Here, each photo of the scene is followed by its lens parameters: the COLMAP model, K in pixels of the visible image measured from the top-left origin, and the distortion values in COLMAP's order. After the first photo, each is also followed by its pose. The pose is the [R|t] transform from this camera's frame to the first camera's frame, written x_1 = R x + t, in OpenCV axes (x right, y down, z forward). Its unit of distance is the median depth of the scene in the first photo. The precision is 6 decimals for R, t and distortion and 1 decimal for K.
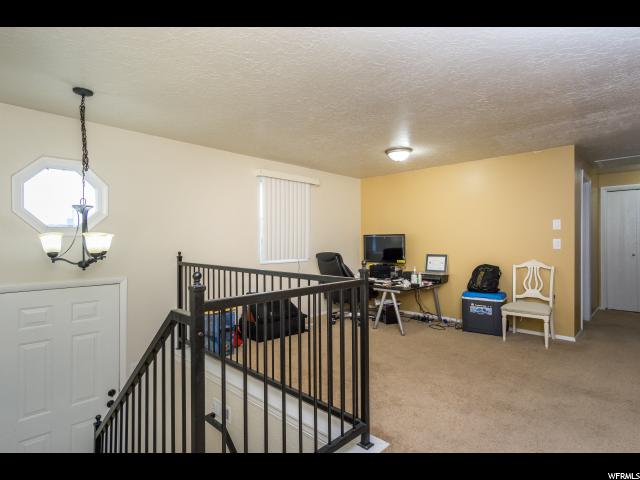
lens RADIAL K [[345.3, 0, 317.6], [0, 345.3, 239.0], [0, 0, 1]] dist [0.002562, 0.000809]
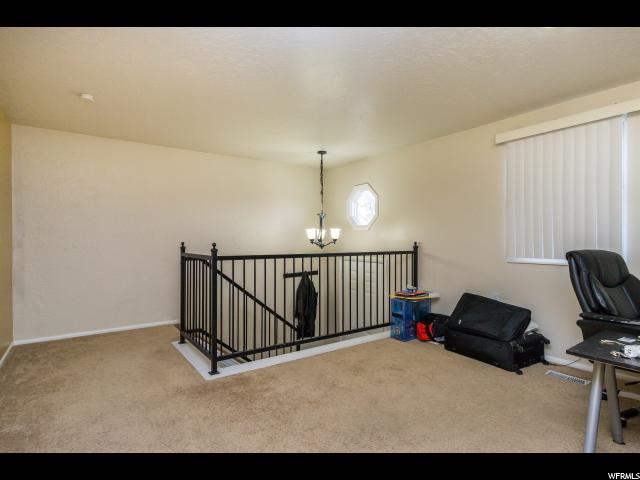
lens RADIAL K [[345.3, 0, 317.6], [0, 345.3, 239.0], [0, 0, 1]] dist [0.002562, 0.000809]
pose [[-0.182017, -0.004320, -0.983286, 0.575806], [0.001011, 0.999989, -0.004581, 0.025898], [0.983295, -0.001828, -0.182010, 0.665198]]
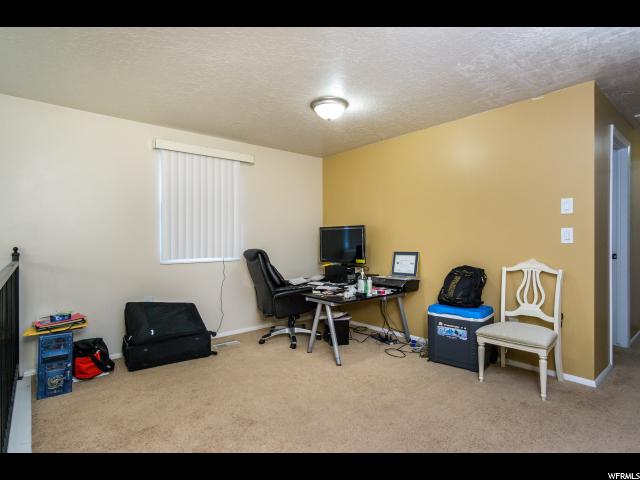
lens RADIAL K [[339.3, 0, 320.0], [0, 339.3, 240.0], [0, 0, 1]] dist [0.002130, 0.000419]
pose [[0.995370, -0.002203, -0.096096, 0.268046], [0.002693, 0.999984, 0.004971, 0.016903], [0.096084, -0.005206, 0.995360, 0.292713]]
